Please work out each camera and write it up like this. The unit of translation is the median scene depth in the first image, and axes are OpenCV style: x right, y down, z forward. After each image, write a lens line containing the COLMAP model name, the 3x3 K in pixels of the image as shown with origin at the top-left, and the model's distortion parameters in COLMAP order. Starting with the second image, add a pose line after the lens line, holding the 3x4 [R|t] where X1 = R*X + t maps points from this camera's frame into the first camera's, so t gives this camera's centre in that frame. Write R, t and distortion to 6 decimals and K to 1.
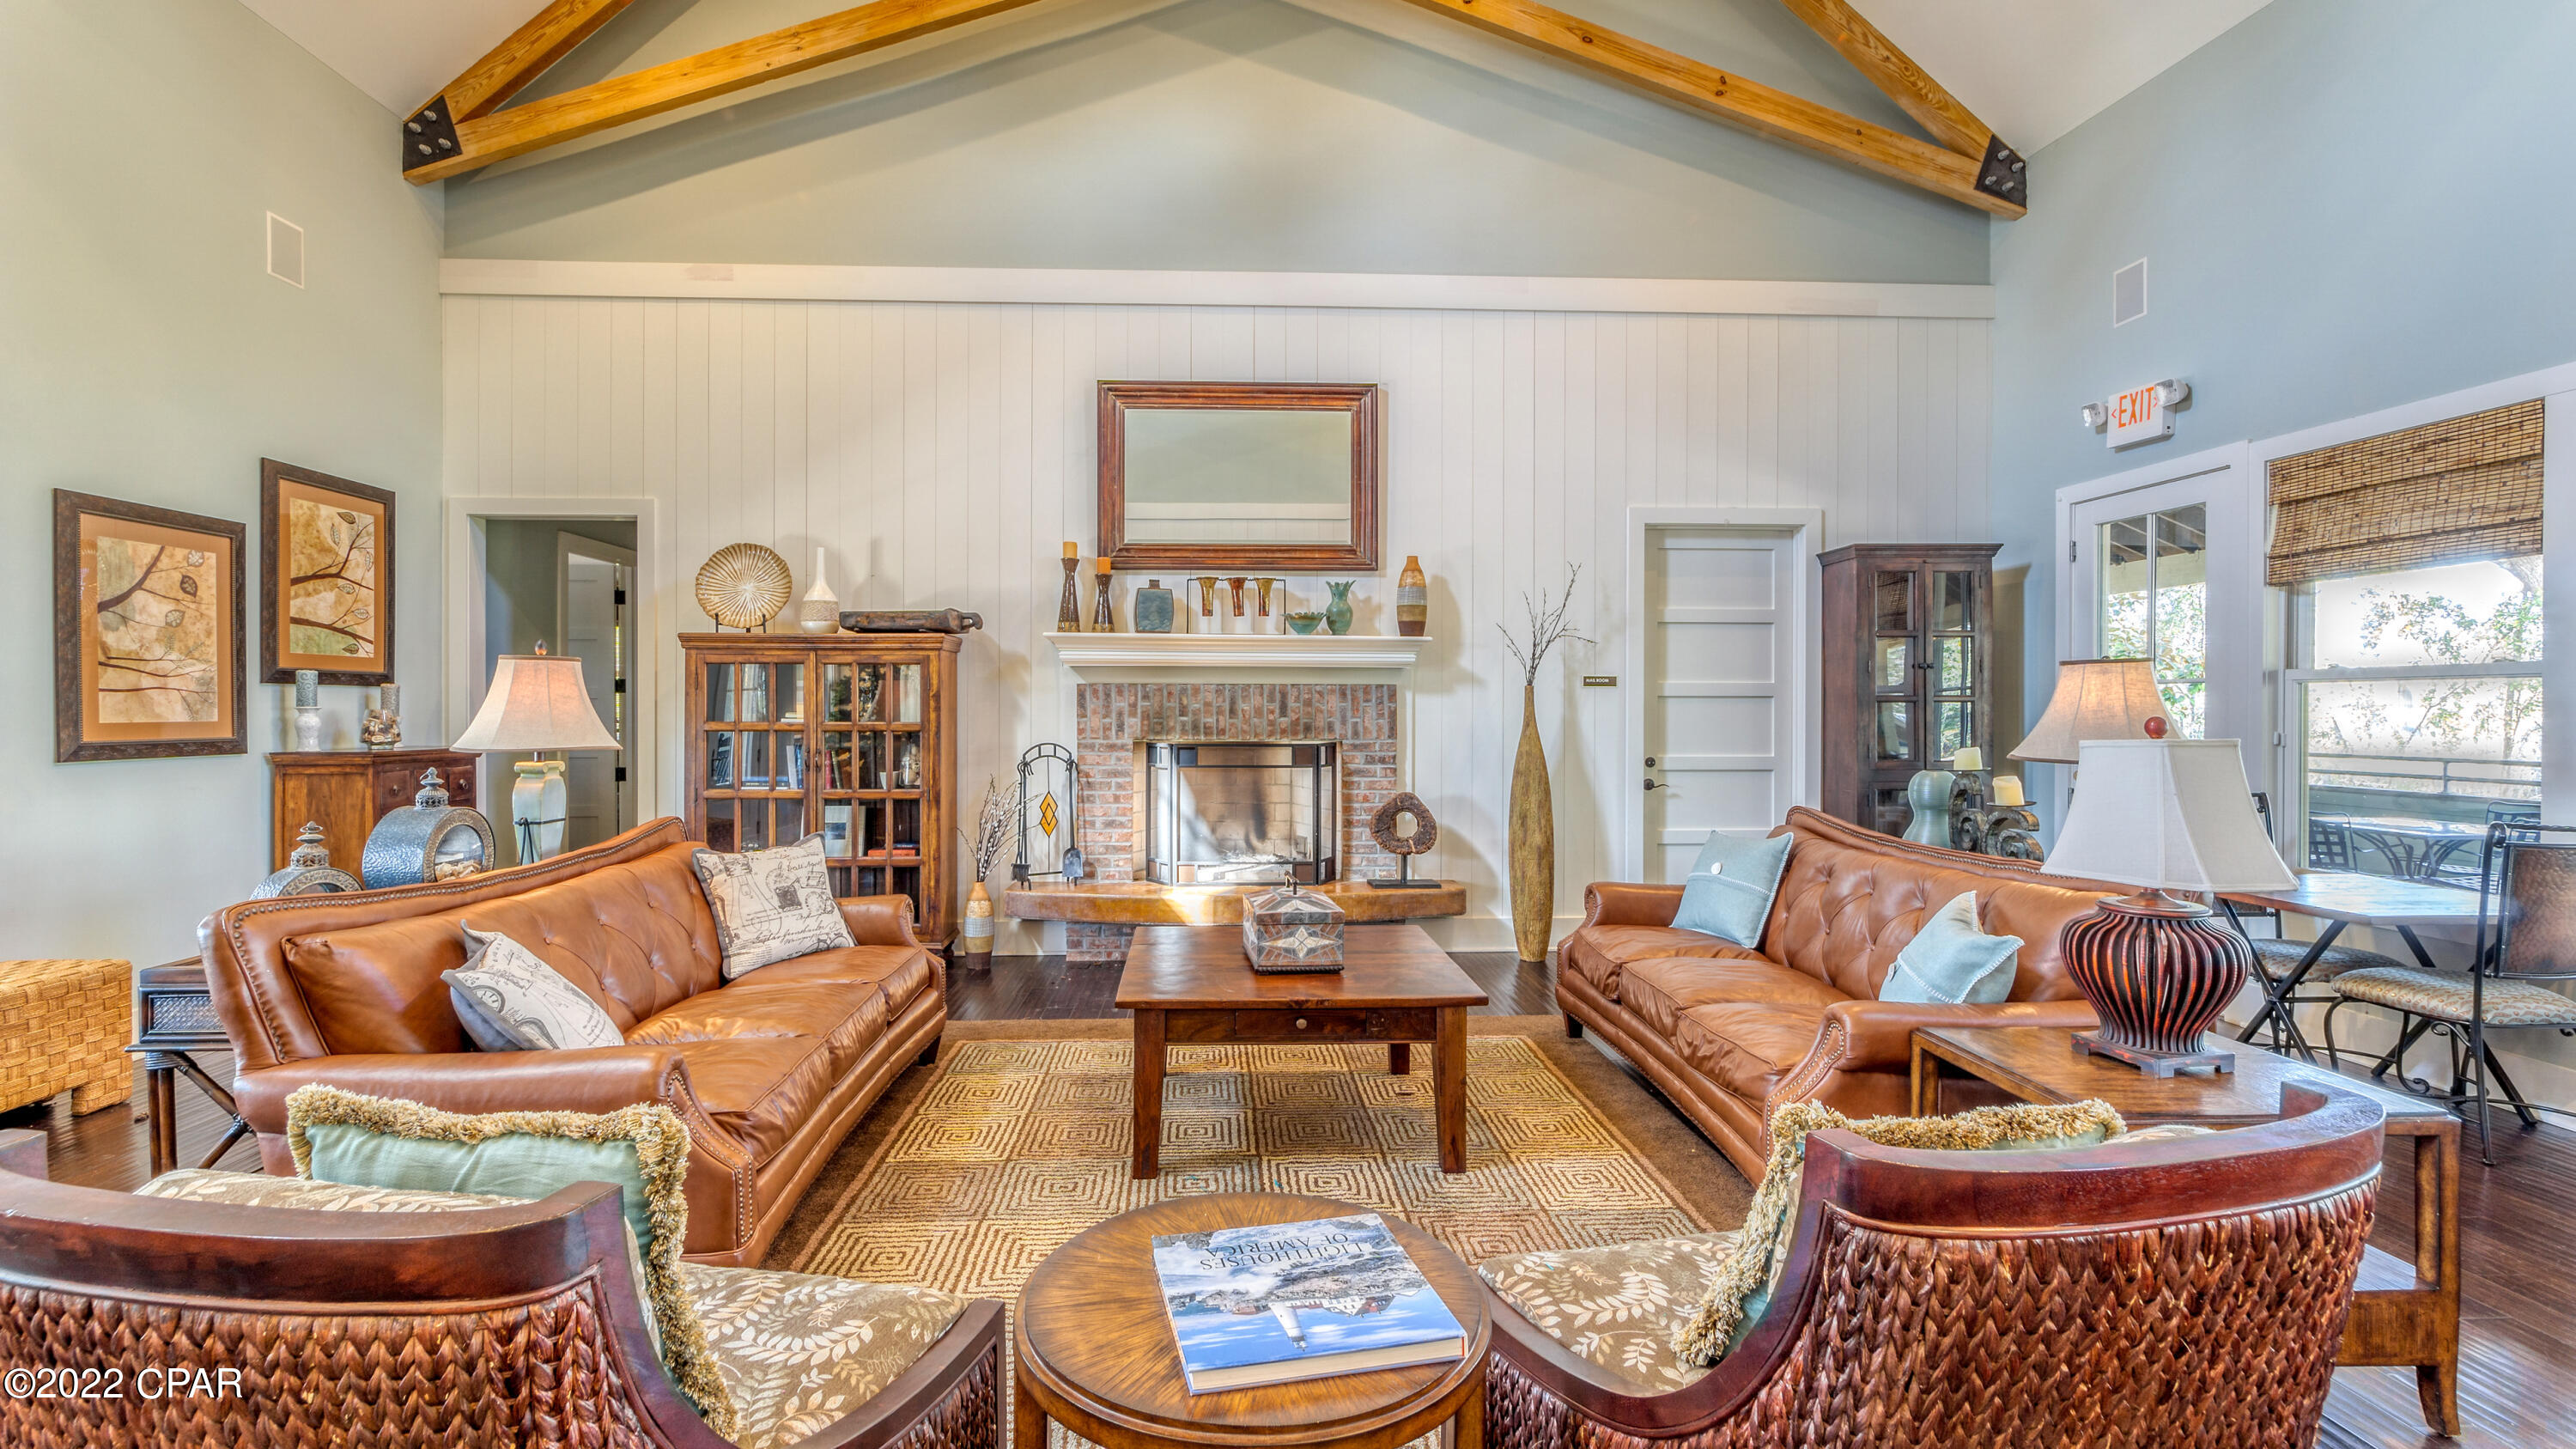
lens RADIAL K [[1167.4, 0, 1262.1], [0, 1167.4, 712.3], [0, 0, 1]] dist [-0.009235, 0.004429]
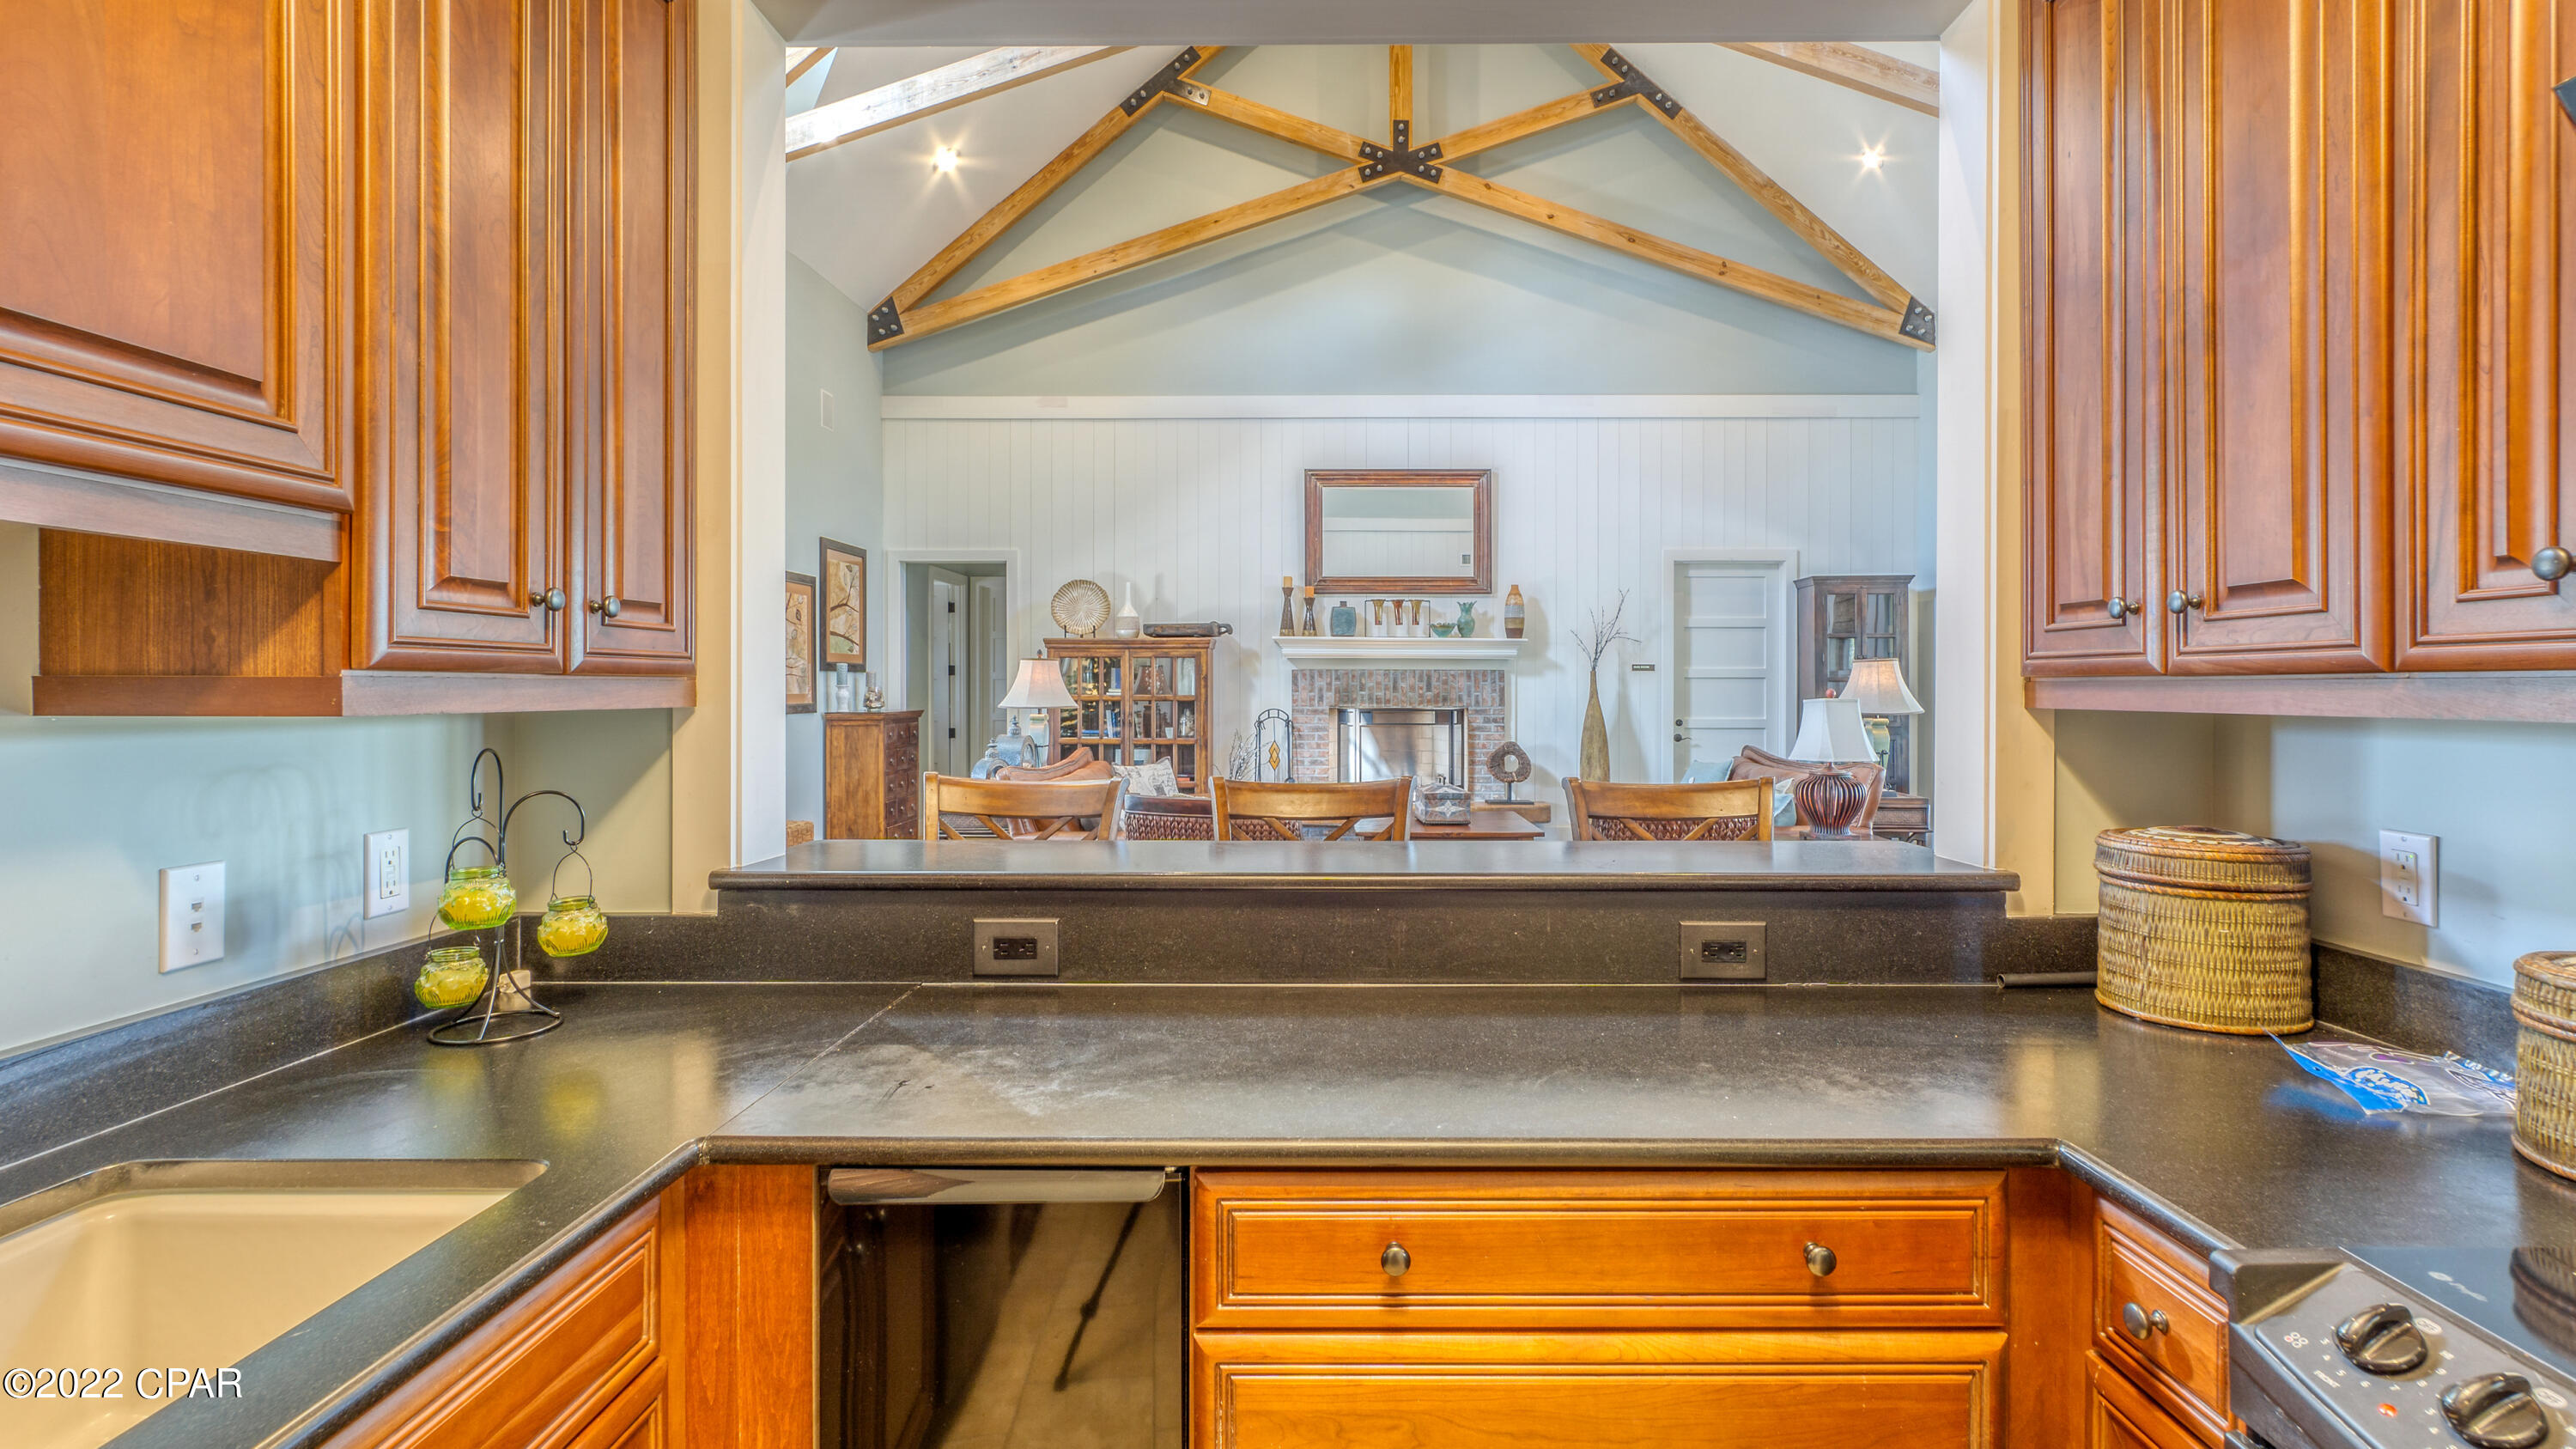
lens RADIAL K [[1167.4, 0, 1294.1], [0, 1167.4, 698.0], [0, 0, 1]] dist [-0.009235, 0.004429]
pose [[0.997902, -0.000476, -0.064735, -0.060225], [0.000752, 0.999991, 0.004243, 0.005980], [0.064733, -0.004283, 0.997893, -0.538603]]
